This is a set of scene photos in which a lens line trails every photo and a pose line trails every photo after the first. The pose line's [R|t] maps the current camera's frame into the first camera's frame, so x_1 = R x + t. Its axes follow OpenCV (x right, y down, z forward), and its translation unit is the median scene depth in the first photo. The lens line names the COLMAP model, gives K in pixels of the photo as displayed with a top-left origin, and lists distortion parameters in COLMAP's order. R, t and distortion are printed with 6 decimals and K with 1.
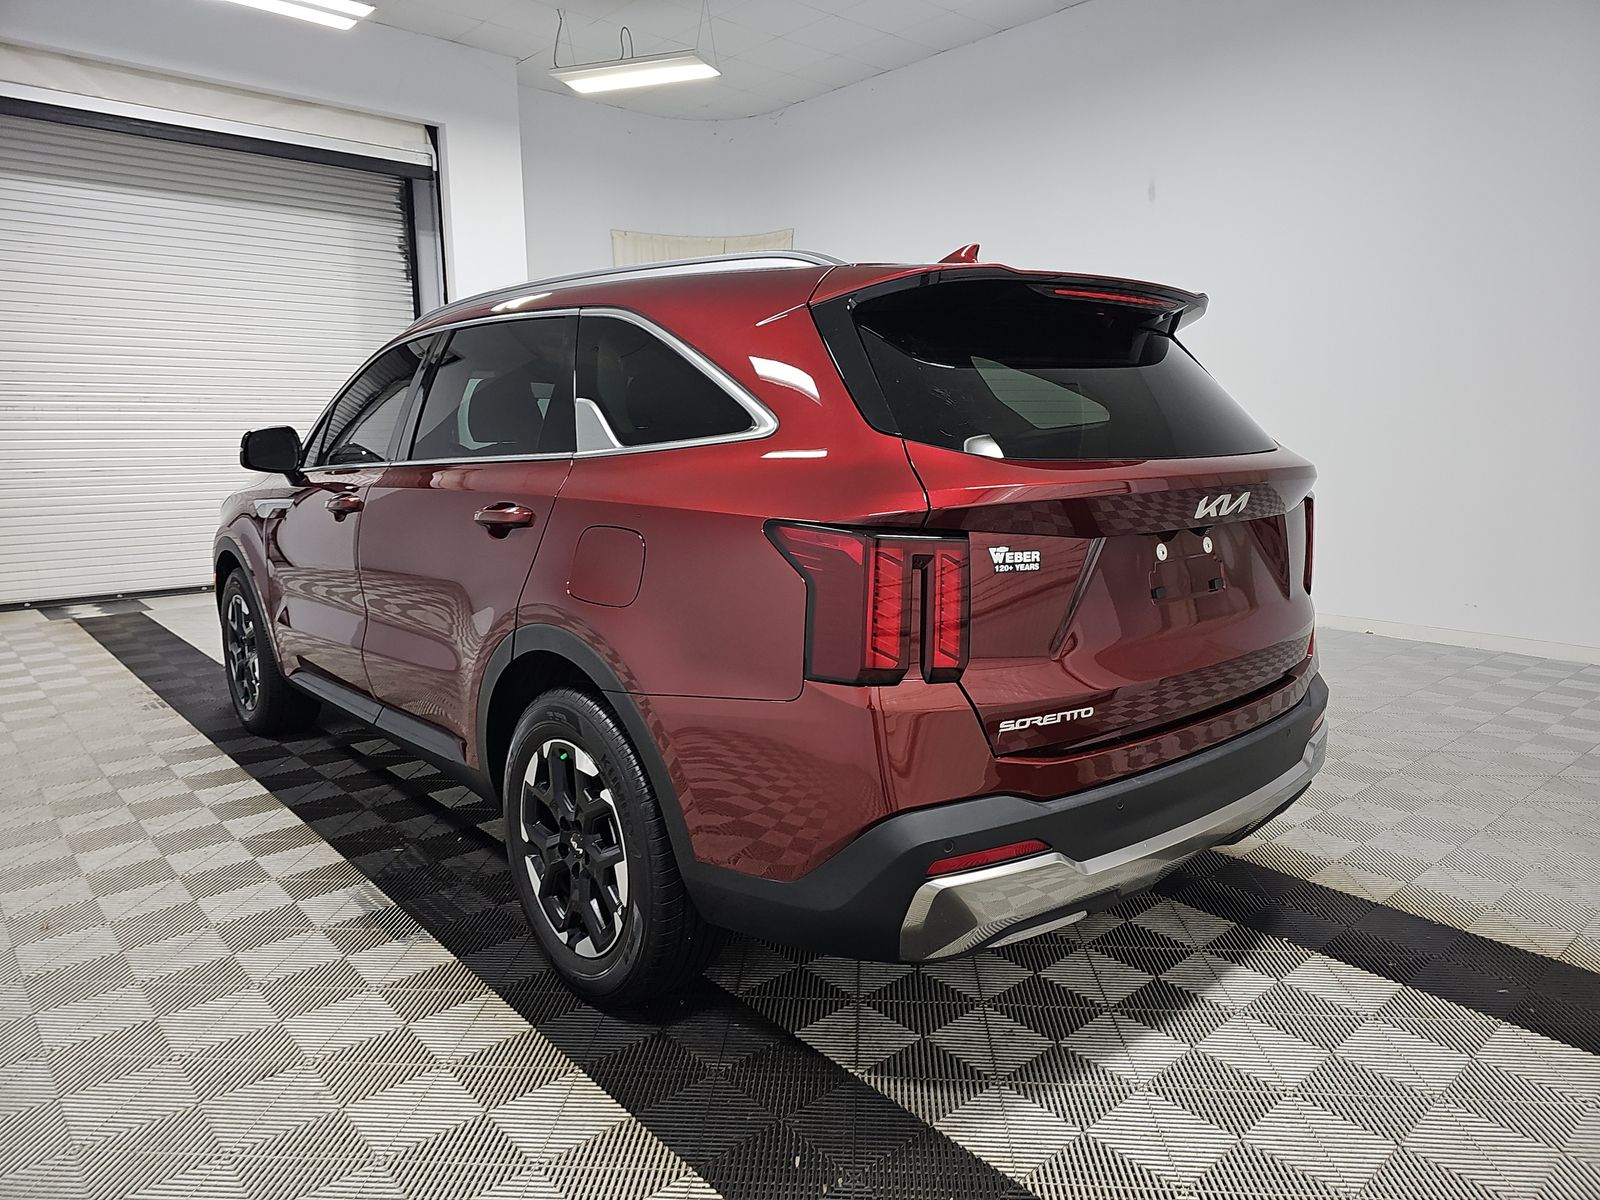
lens RADIAL K [[1039.9, 0, 804.8], [0, 1039.9, 614.4], [0, 0, 1]] dist [0.028323, -0.000383]
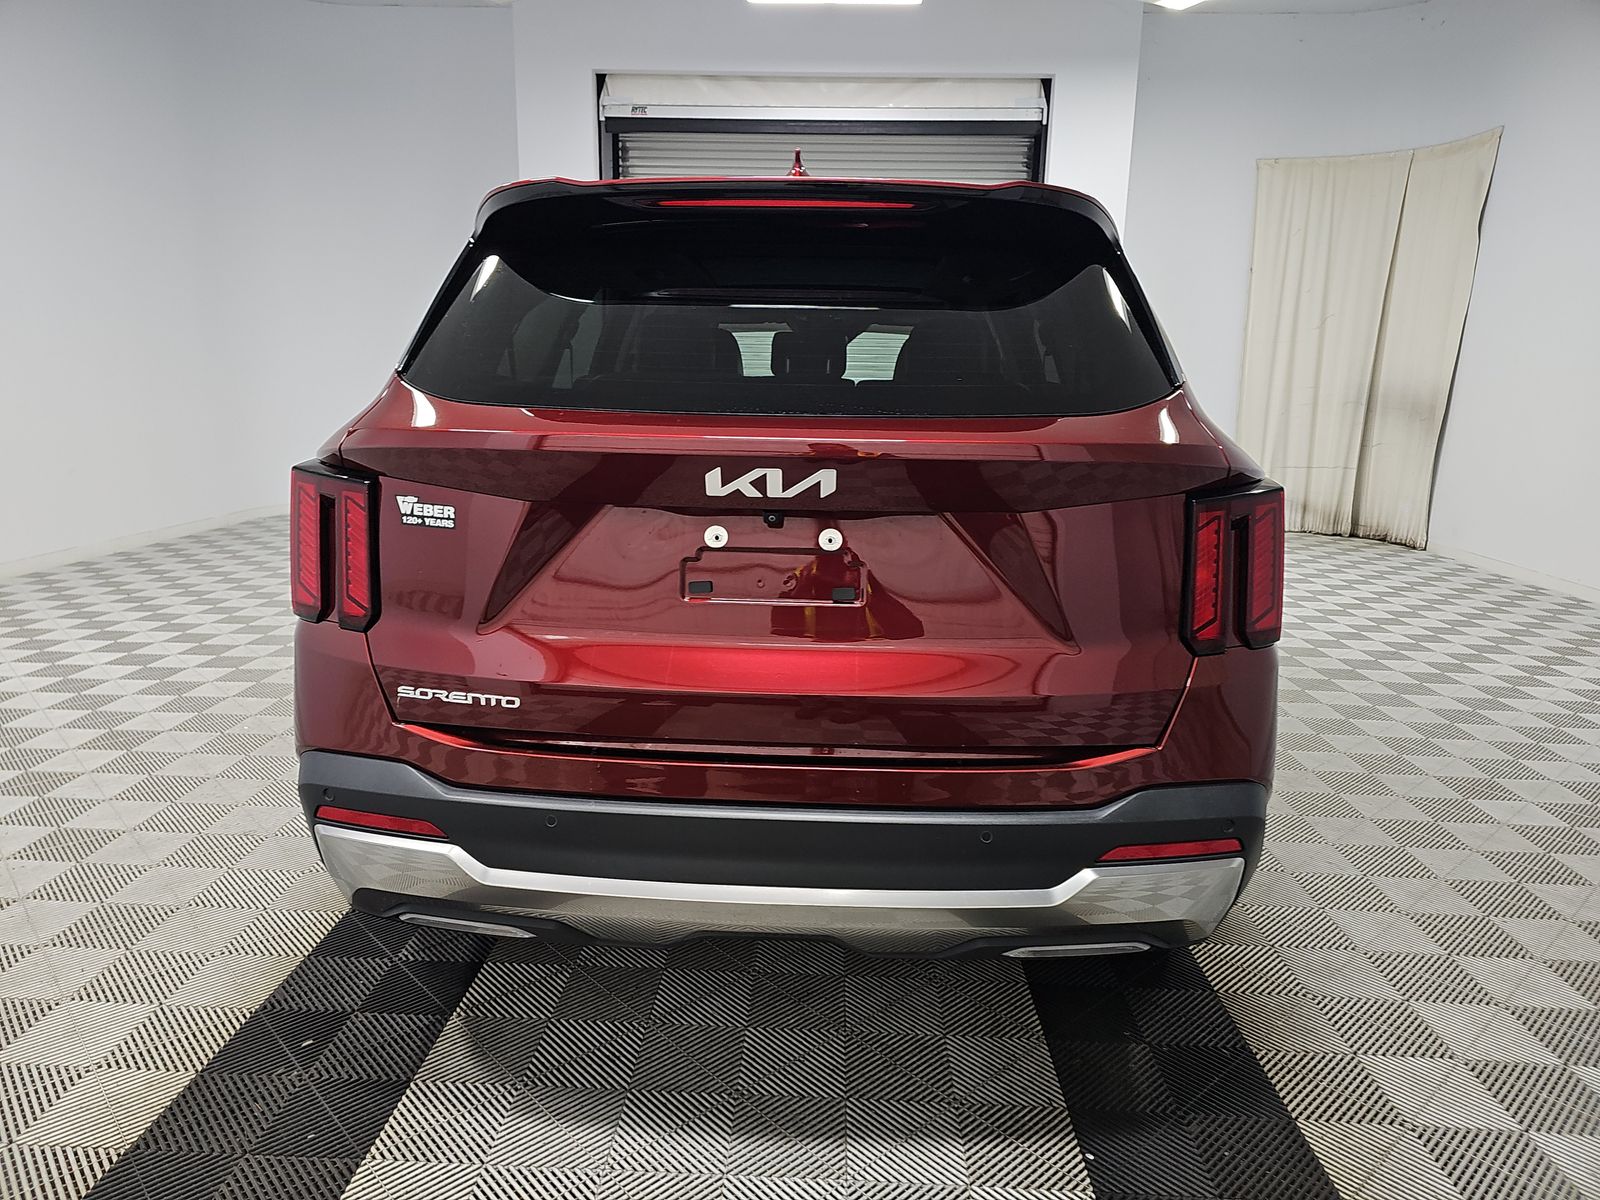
lens RADIAL K [[1039.9, 0, 804.8], [0, 1039.9, 614.4], [0, 0, 1]] dist [0.028323, -0.000383]
pose [[0.729274, 0.164778, -0.664084, 1.014257], [-0.140238, 0.985960, 0.090640, -0.089827], [0.669696, 0.027028, 0.742143, 0.527317]]
